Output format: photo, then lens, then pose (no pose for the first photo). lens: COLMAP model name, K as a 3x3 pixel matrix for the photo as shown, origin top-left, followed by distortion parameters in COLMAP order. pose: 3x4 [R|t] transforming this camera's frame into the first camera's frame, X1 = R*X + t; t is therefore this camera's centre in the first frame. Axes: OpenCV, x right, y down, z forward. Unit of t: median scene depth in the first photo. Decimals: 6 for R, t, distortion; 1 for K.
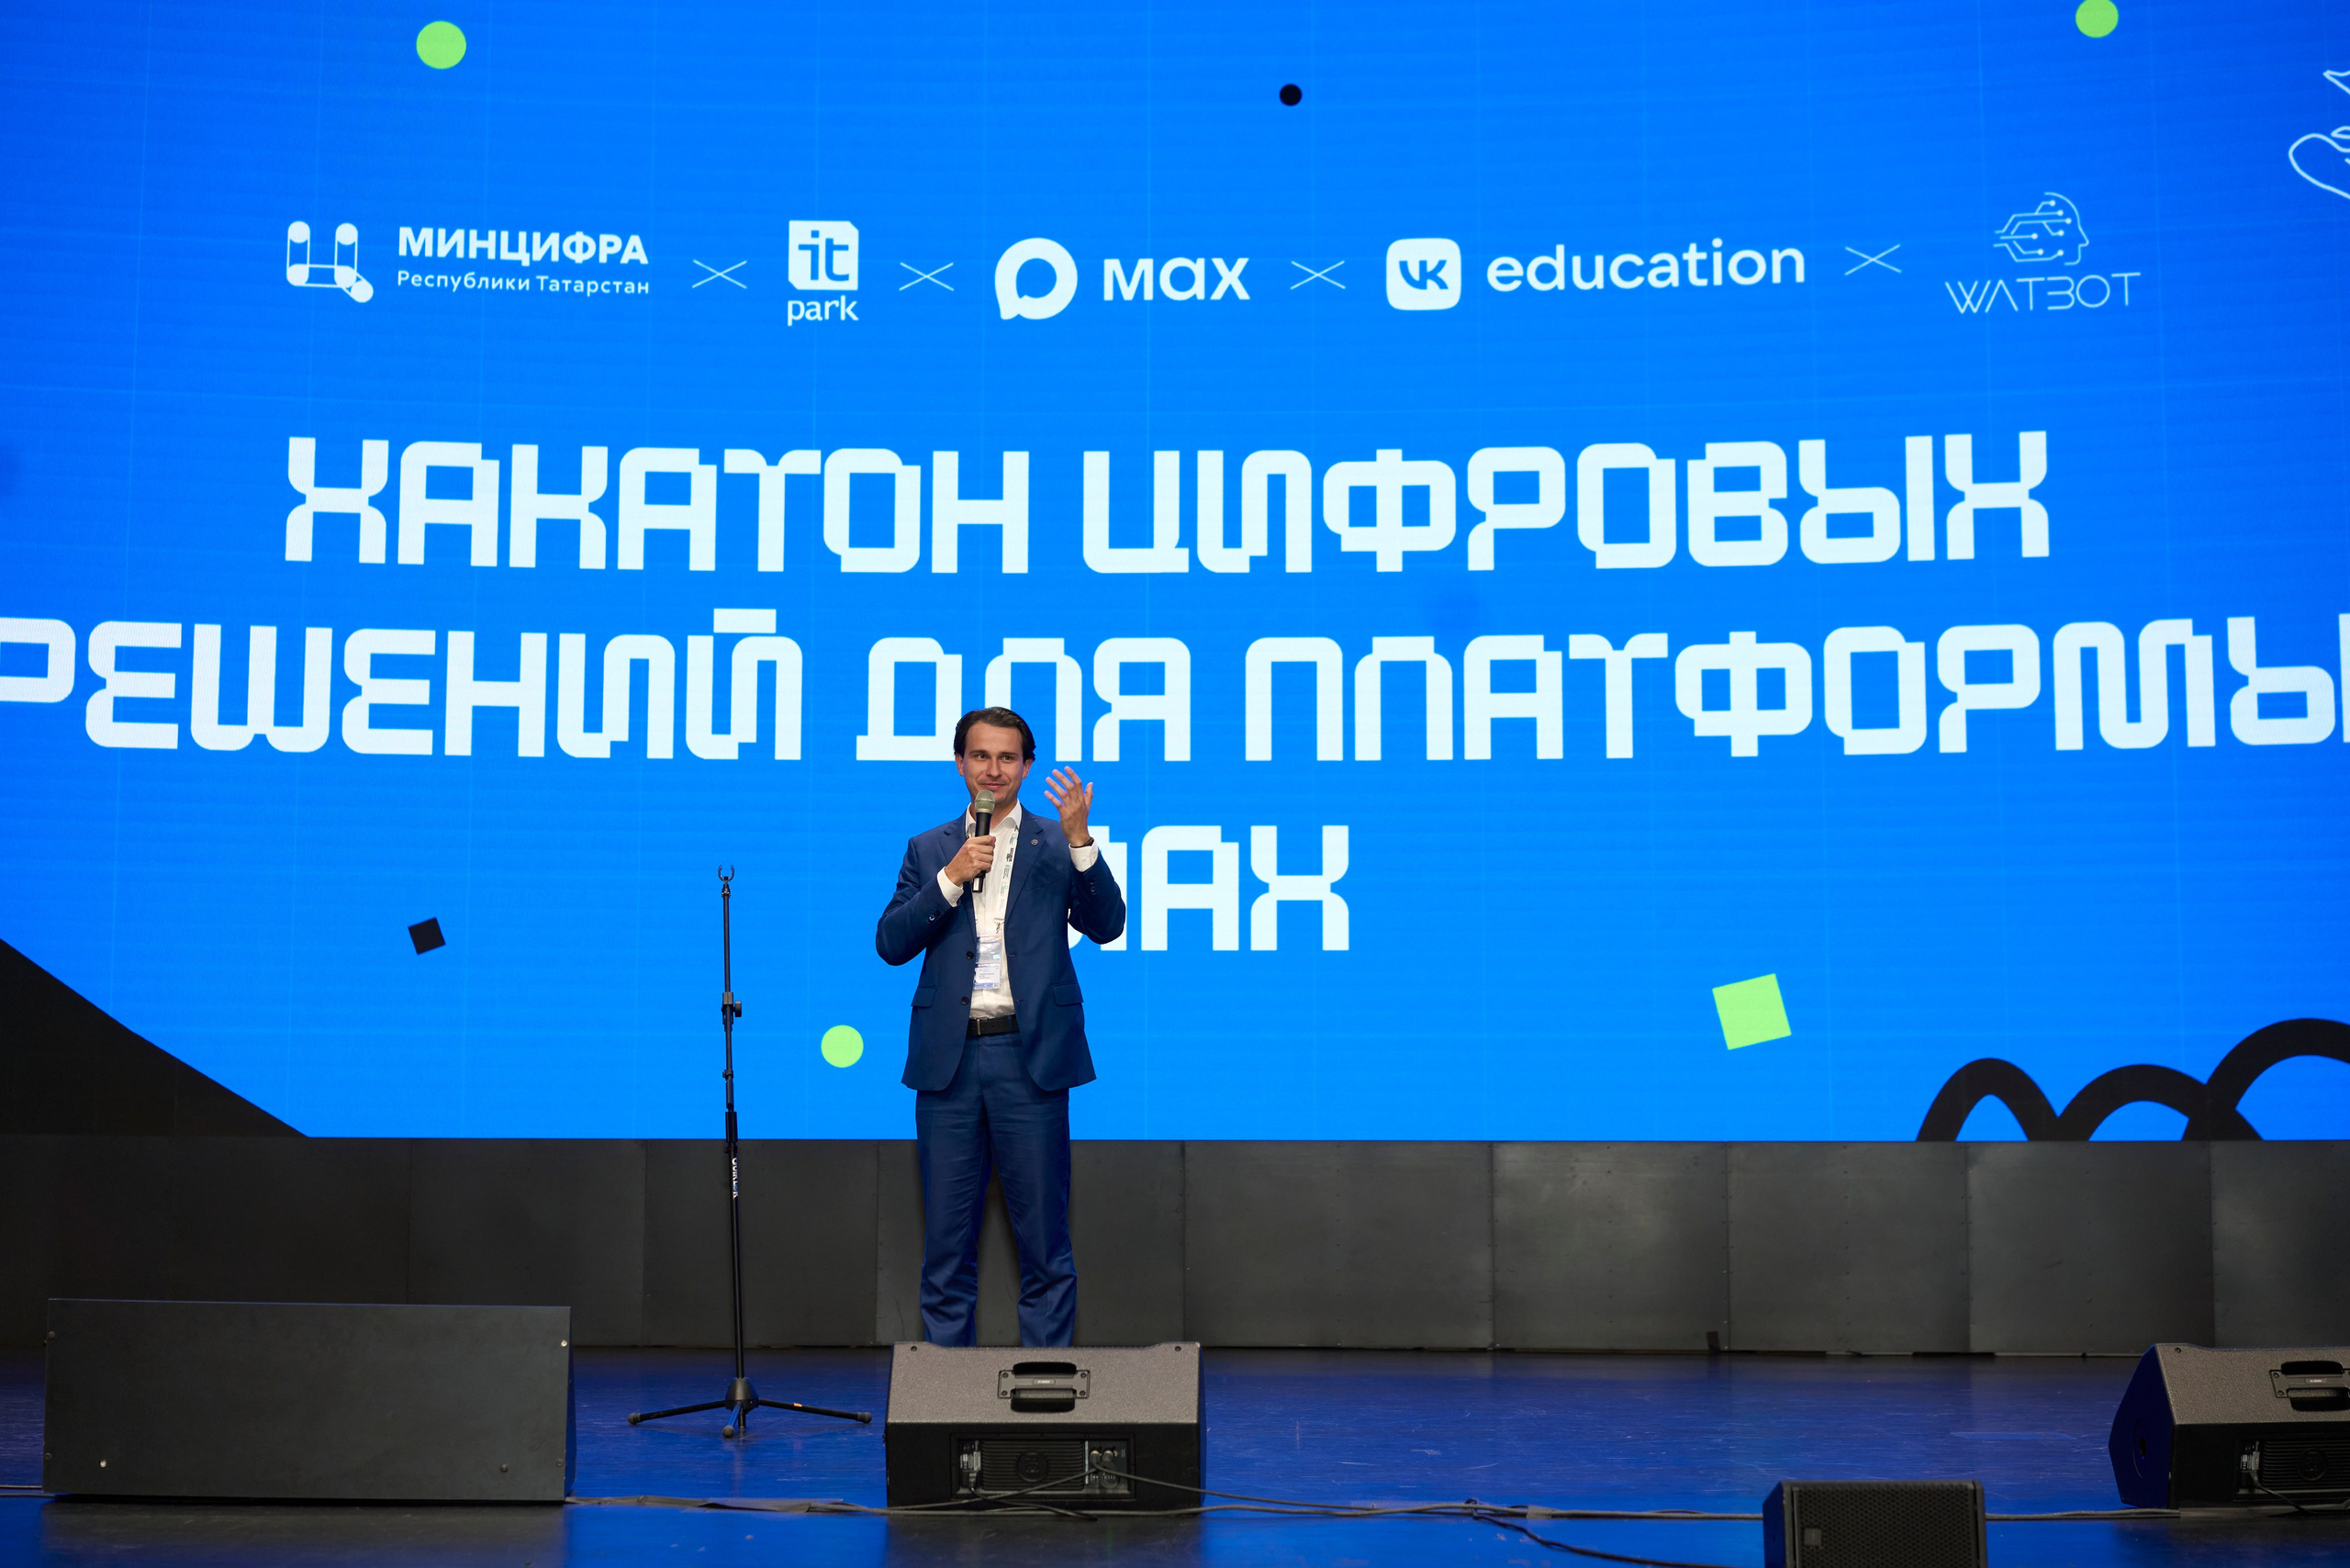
lens RADIAL K [[3621.0, 0, 1155.7], [0, 3621.0, 784.5], [0, 0, 1]] dist [0.105006, -0.840873]
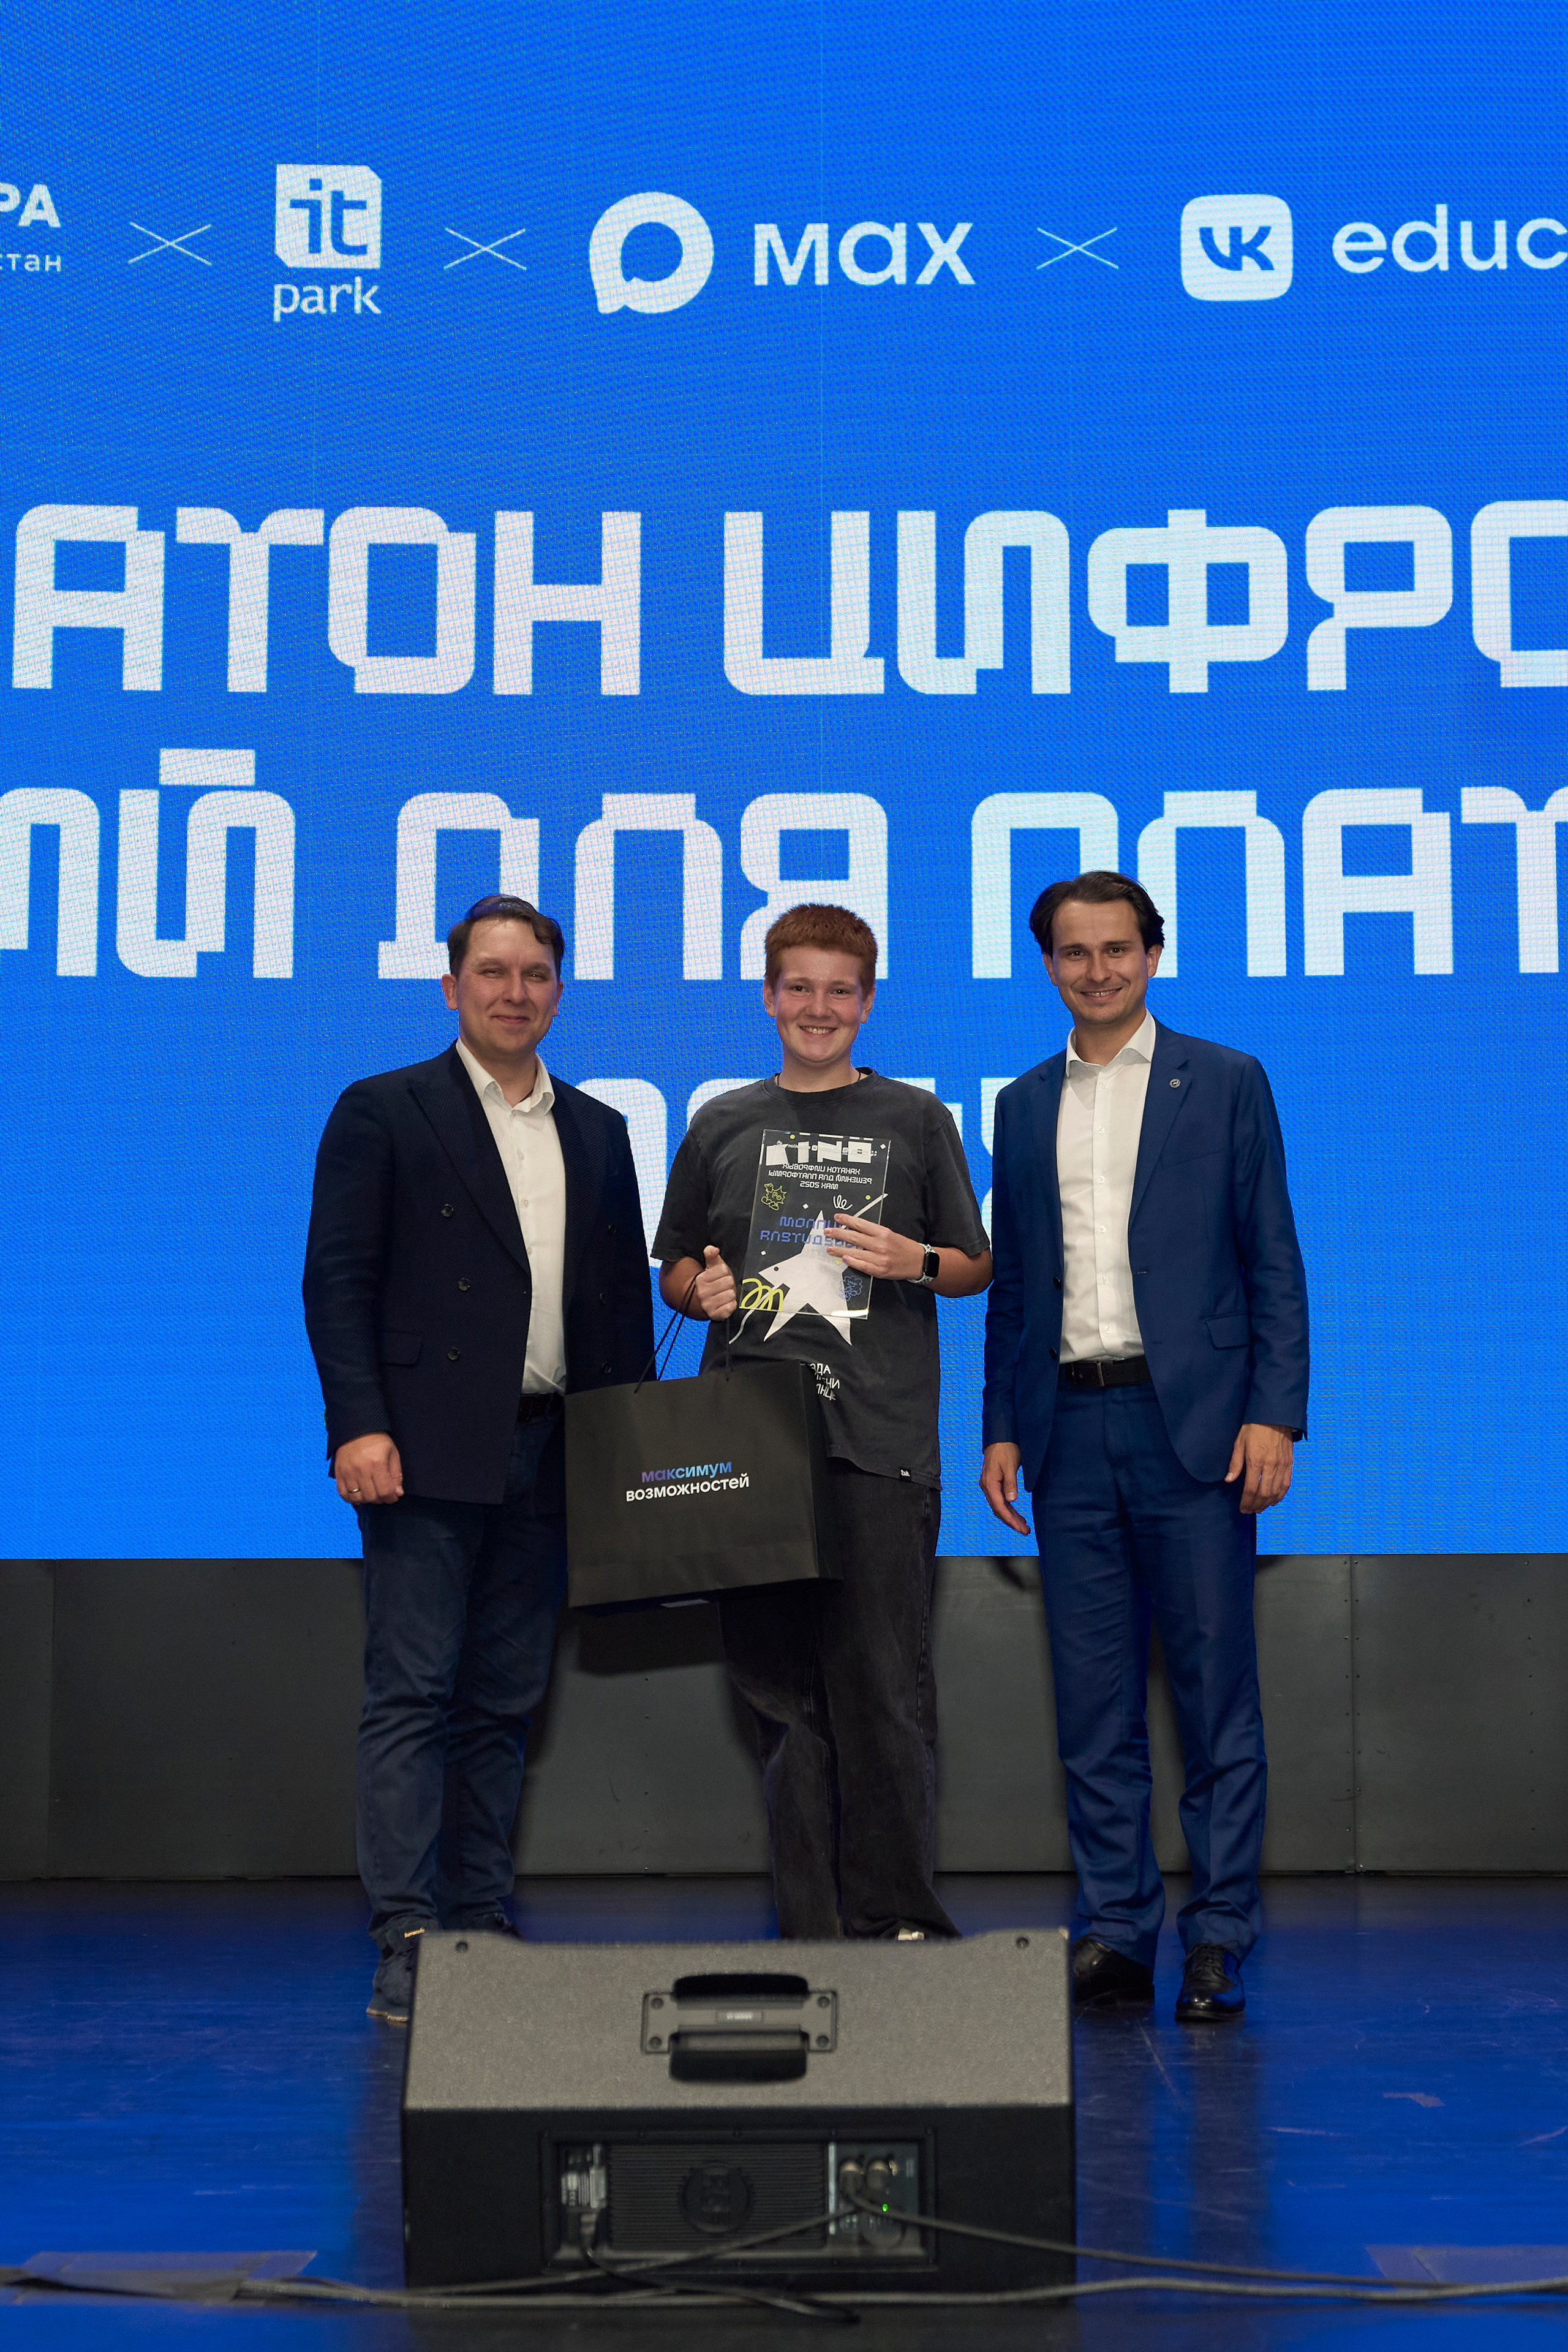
lens RADIAL K [[4487.1, 0, 946.5], [0, 4487.1, 1081.0], [0, 0, 1]] dist [-0.011142, 0.114780]
pose [[0.999224, -0.002059, 0.039323, -0.011822], [0.002603, 0.999902, -0.013786, 0.022995], [-0.039291, 0.013878, 0.999131, 0.185498]]
